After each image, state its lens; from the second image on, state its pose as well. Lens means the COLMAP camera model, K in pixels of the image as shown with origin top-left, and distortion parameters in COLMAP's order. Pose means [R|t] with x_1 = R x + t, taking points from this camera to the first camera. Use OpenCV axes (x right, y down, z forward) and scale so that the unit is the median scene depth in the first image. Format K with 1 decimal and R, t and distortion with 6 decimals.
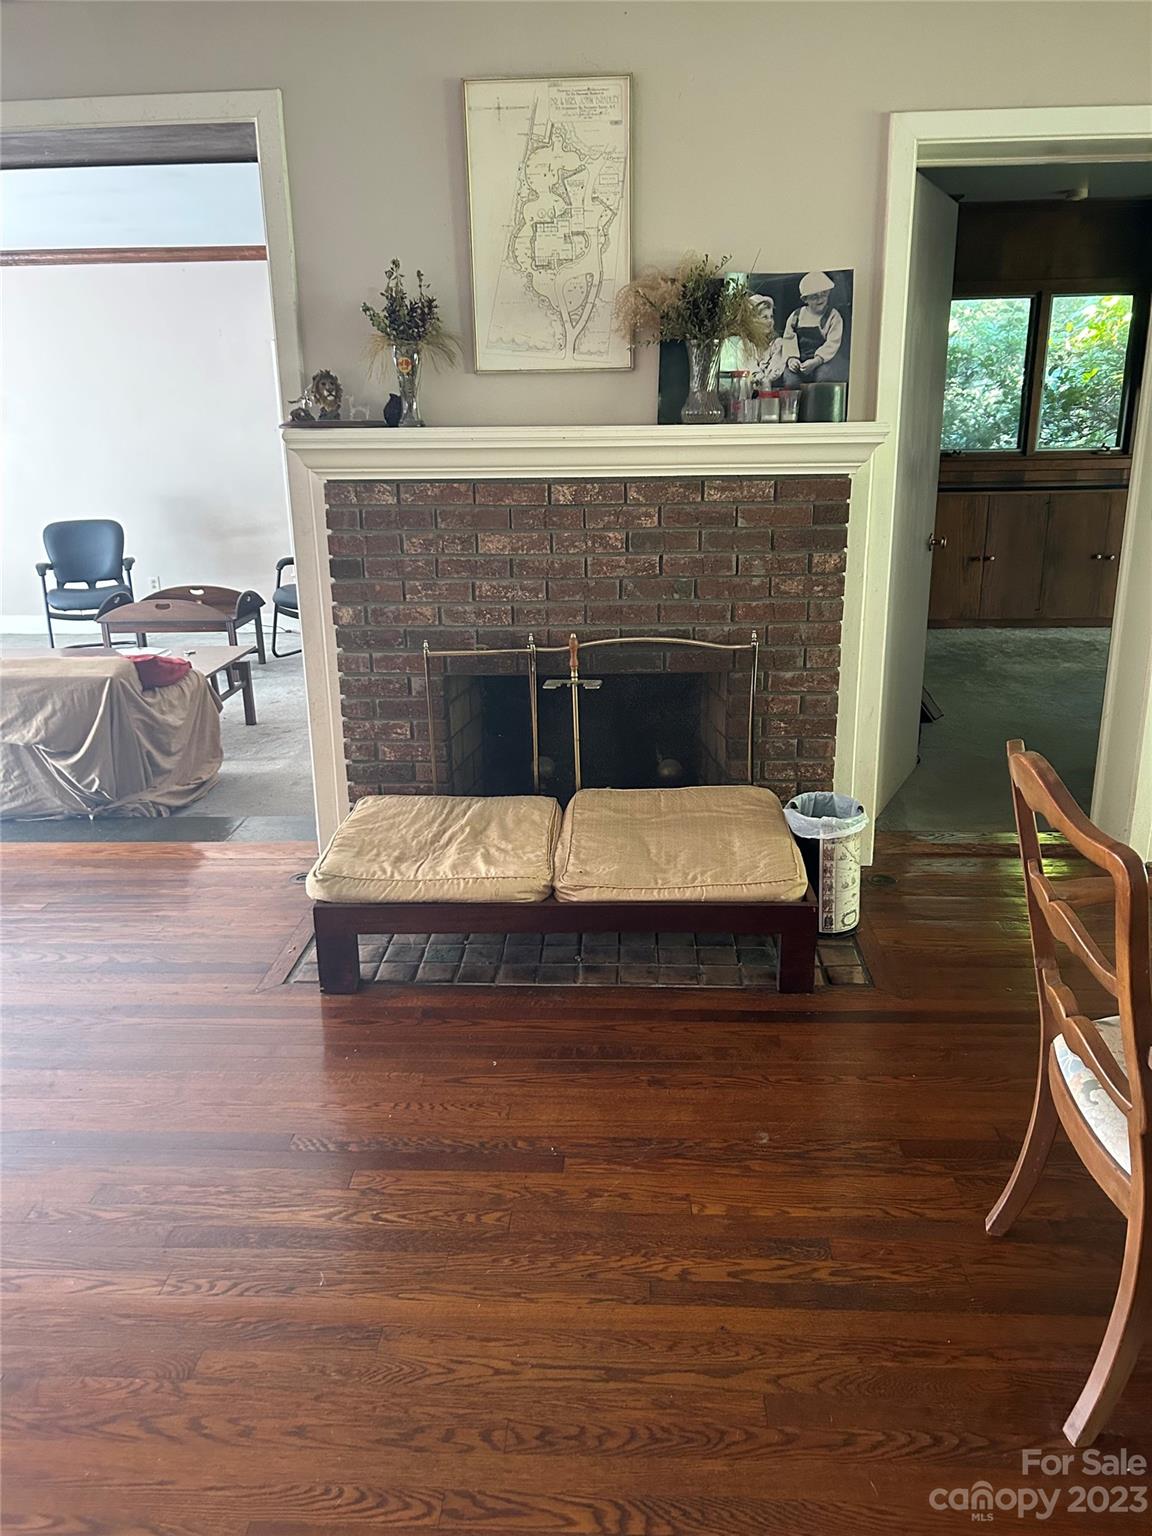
lens RADIAL K [[1159.3, 0, 584.4], [0, 1159.3, 775.2], [0, 0, 1]] dist [0.030046, 0.003765]
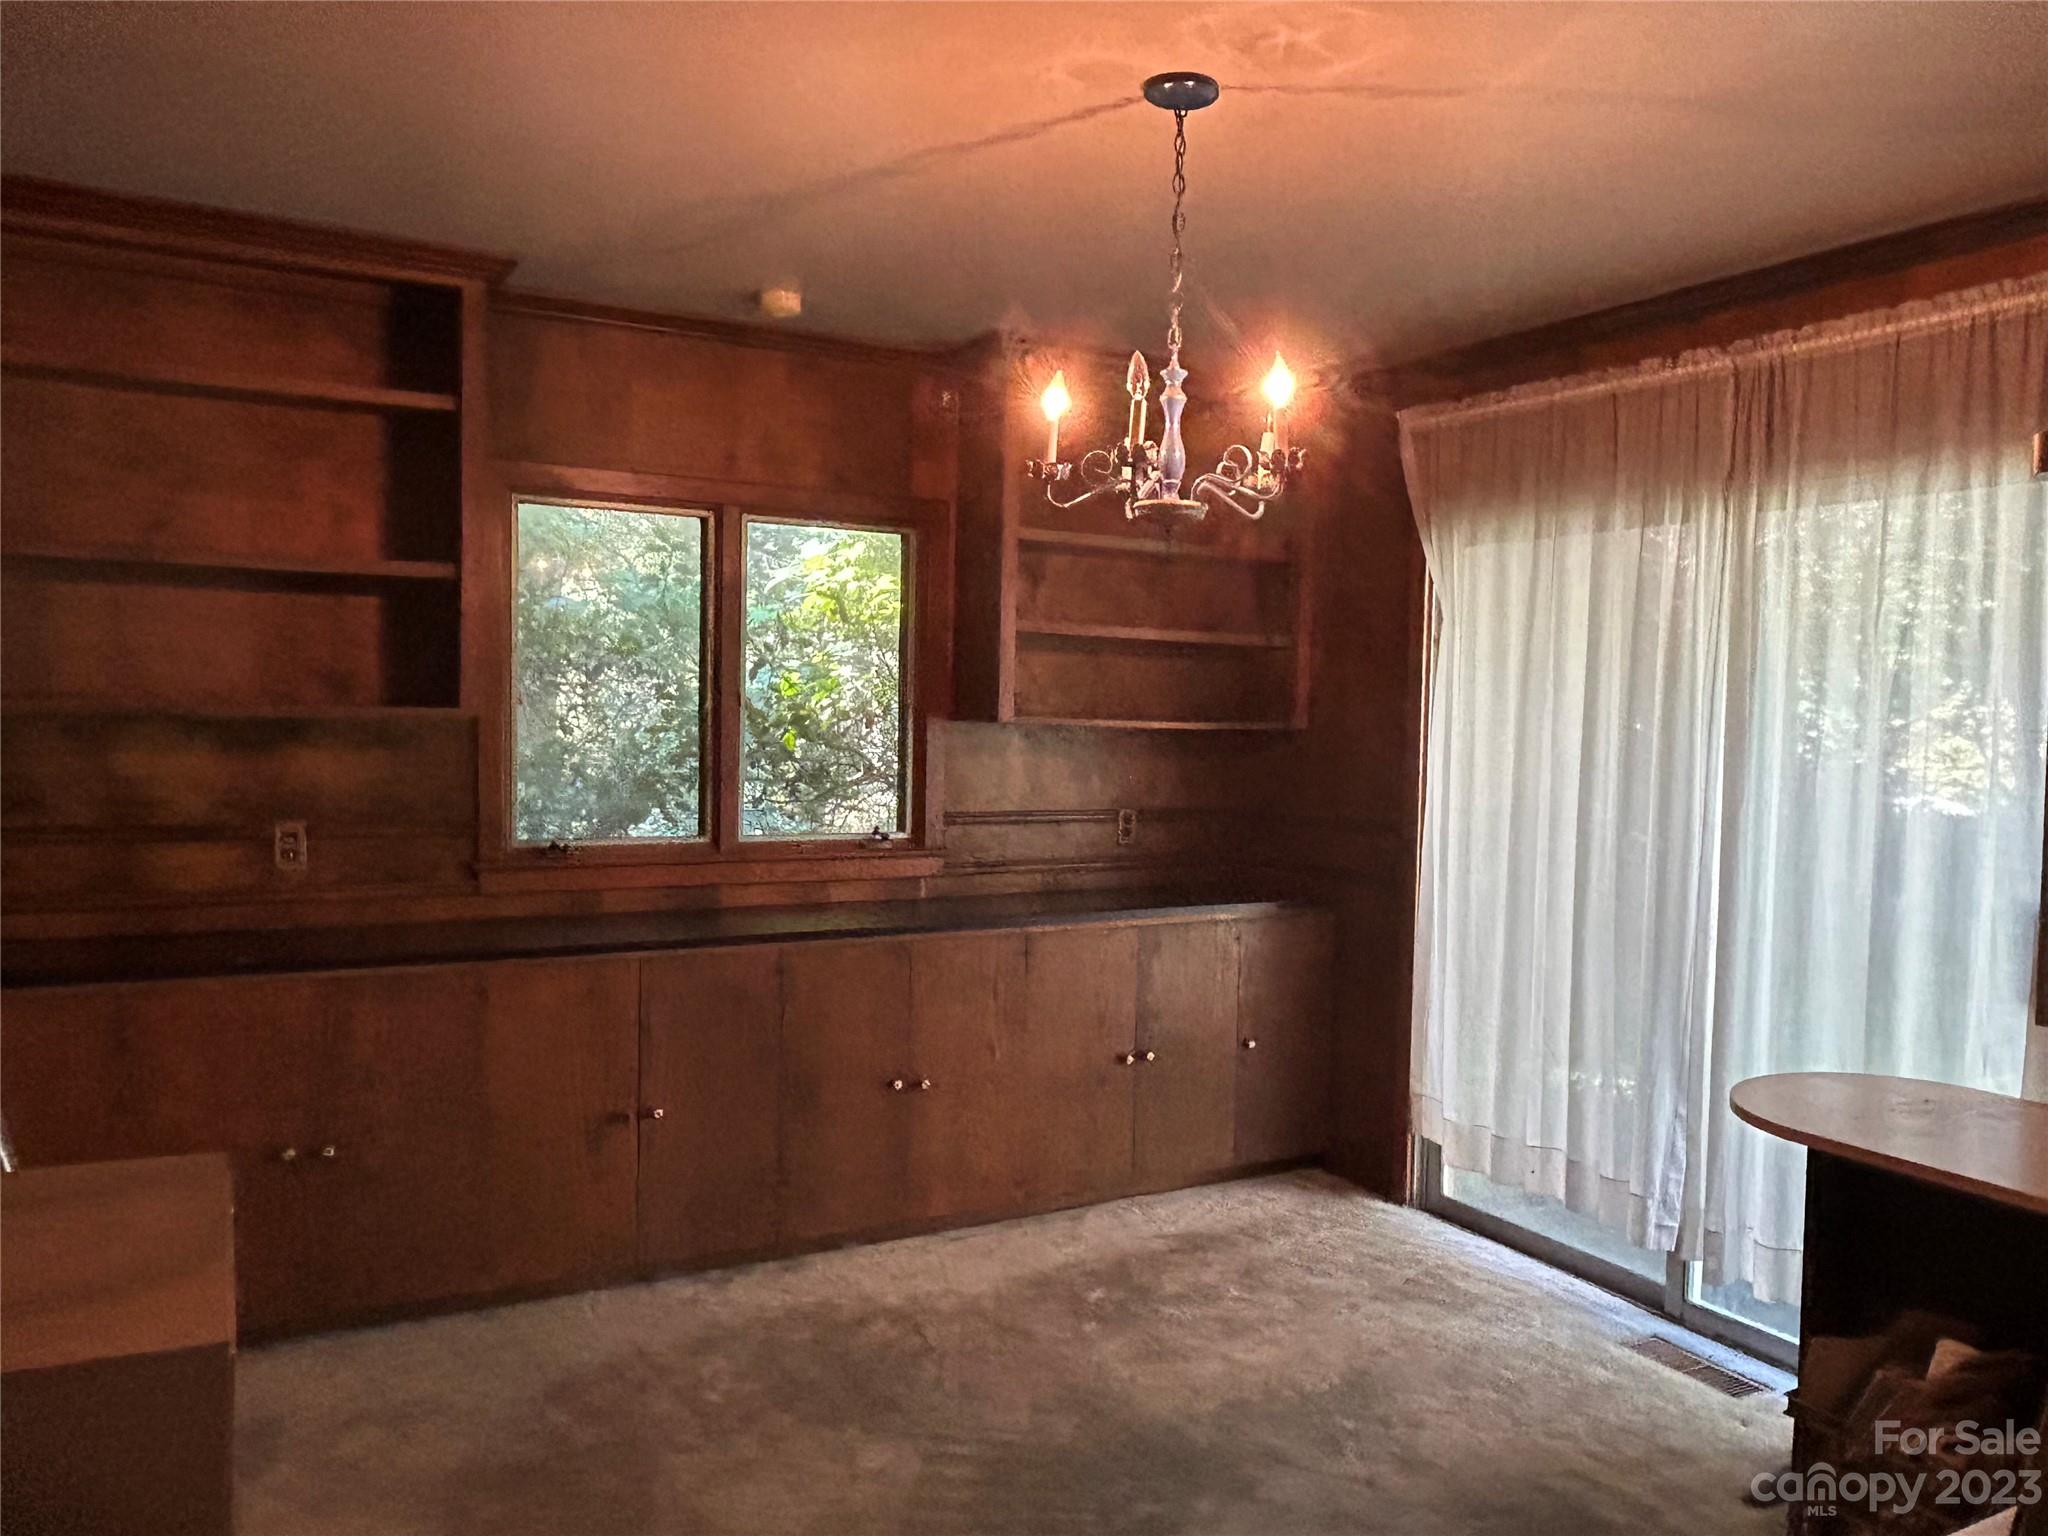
lens RADIAL K [[1488.5, 0, 1029.6], [0, 1488.5, 768.1], [0, 0, 1]] dist [-0.000048, -0.005573]
pose [[0.850897, 0.012842, 0.525175, 0.183722], [0.121947, 0.967565, -0.221240, -0.166394], [-0.510982, 0.252295, 0.821732, 0.473355]]
